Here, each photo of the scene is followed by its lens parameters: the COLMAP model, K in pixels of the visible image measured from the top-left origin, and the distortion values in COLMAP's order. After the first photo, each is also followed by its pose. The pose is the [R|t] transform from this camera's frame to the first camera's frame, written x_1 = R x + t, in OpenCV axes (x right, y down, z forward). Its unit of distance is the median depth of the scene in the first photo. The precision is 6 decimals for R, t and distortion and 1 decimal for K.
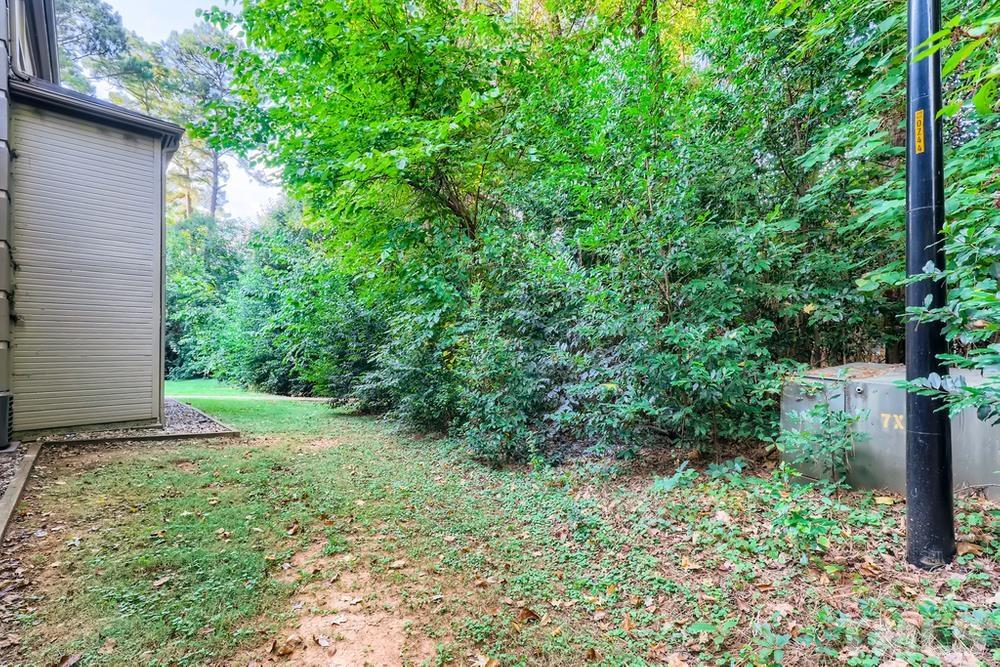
lens RADIAL K [[461.0, 0, 502.0], [0, 461.0, 351.0], [0, 0, 1]] dist [-0.000004, 0.001394]
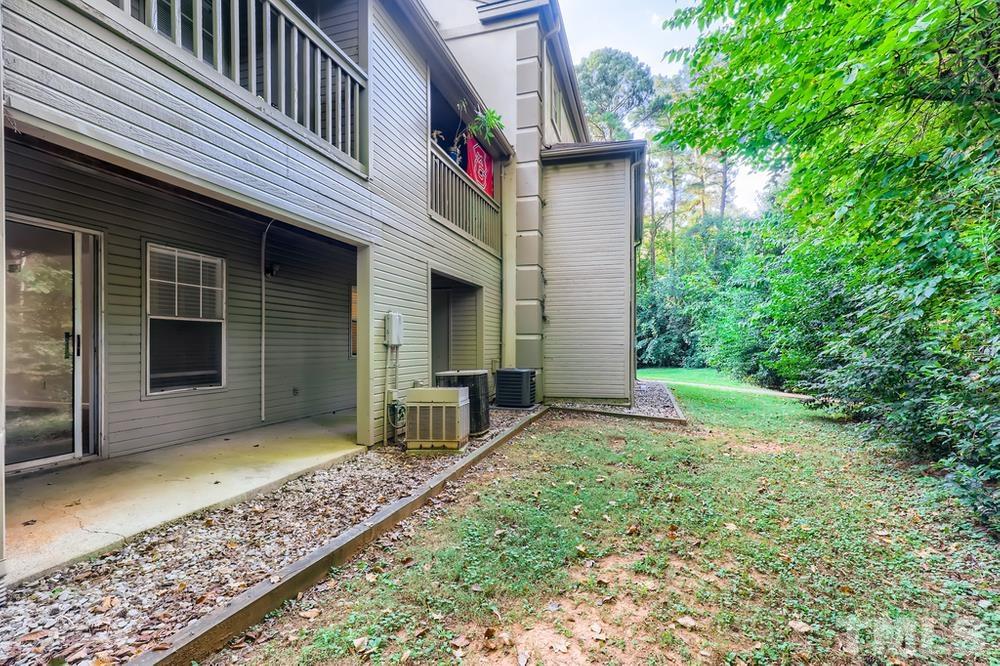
lens RADIAL K [[461.0, 0, 502.0], [0, 461.0, 350.5], [0, 0, 1]] dist [-0.000004, 0.001394]
pose [[0.521693, 0.017056, -0.852963, 0.097840], [-0.002770, 0.999829, 0.018299, 0.003870], [0.853129, -0.007184, 0.521651, 0.141424]]
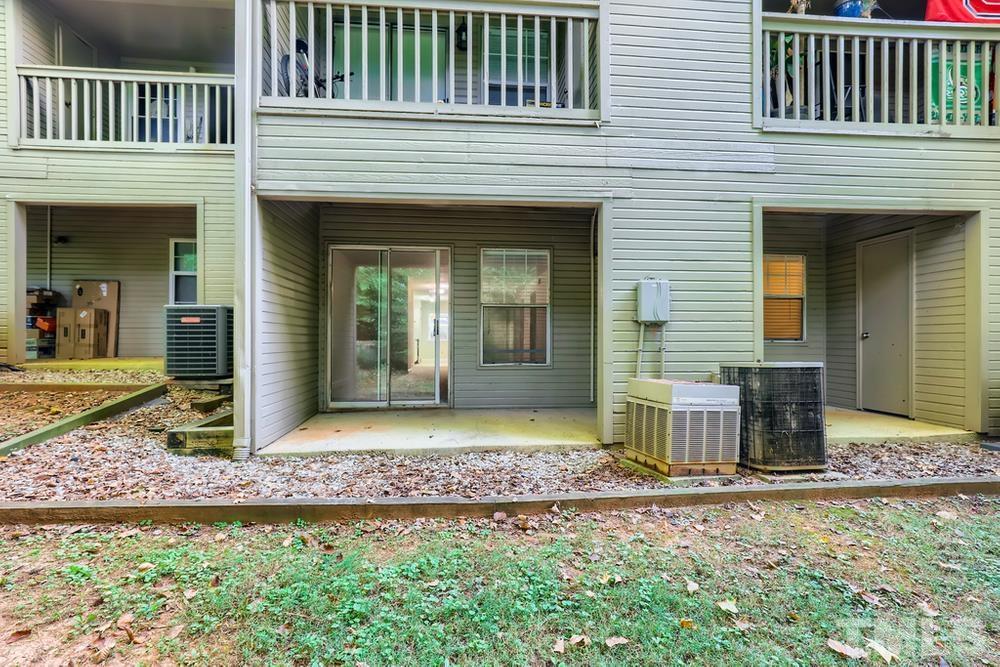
lens RADIAL K [[453.7, 0, 500.4], [0, 453.7, 338.0], [0, 0, 1]] dist [-0.000123, 0.000376]
pose [[-0.596995, 0.005019, -0.802229, -0.056006], [0.005913, 0.999981, 0.001856, 0.025870], [0.802223, -0.003636, -0.597013, 0.540431]]
